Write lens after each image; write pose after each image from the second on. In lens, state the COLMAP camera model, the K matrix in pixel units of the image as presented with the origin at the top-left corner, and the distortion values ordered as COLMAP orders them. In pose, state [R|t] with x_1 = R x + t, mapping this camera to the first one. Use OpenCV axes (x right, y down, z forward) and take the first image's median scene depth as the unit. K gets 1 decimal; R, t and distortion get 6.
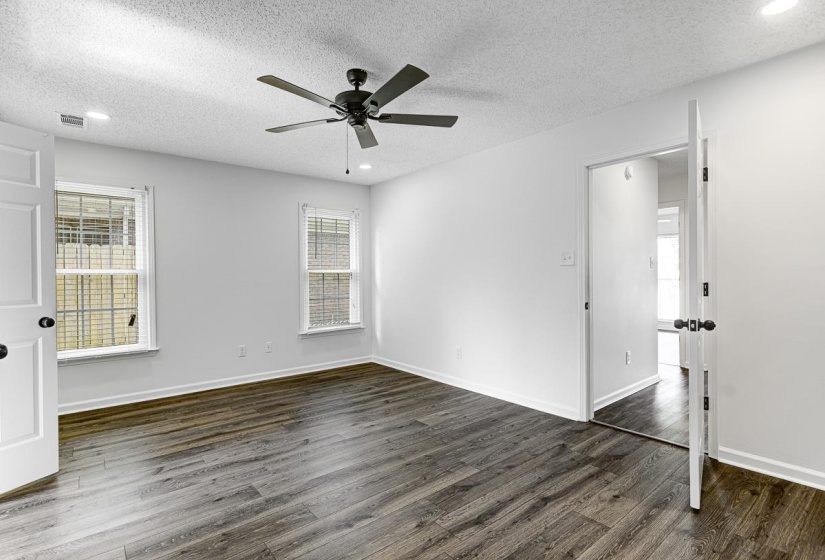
lens RADIAL K [[382.1, 0, 412.5], [0, 382.1, 280.0], [0, 0, 1]] dist [-0.000737, -0.000115]
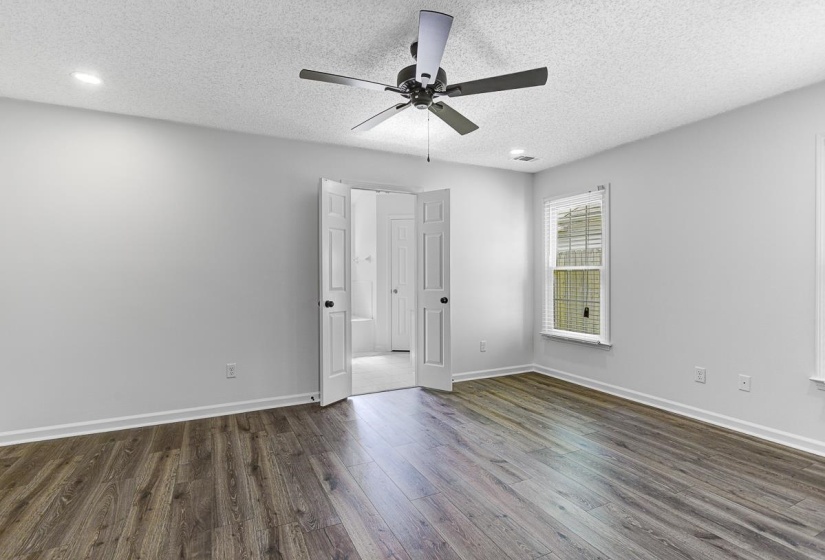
lens RADIAL K [[399.9, 0, 406.2], [0, 399.9, 278.7], [0, 0, 1]] dist [0.000273, -0.000089]
pose [[-0.213507, 0.018710, -0.976762, 0.568590], [-0.002982, 0.999799, 0.019804, -0.014278], [0.976937, 0.007141, -0.213408, 0.844120]]
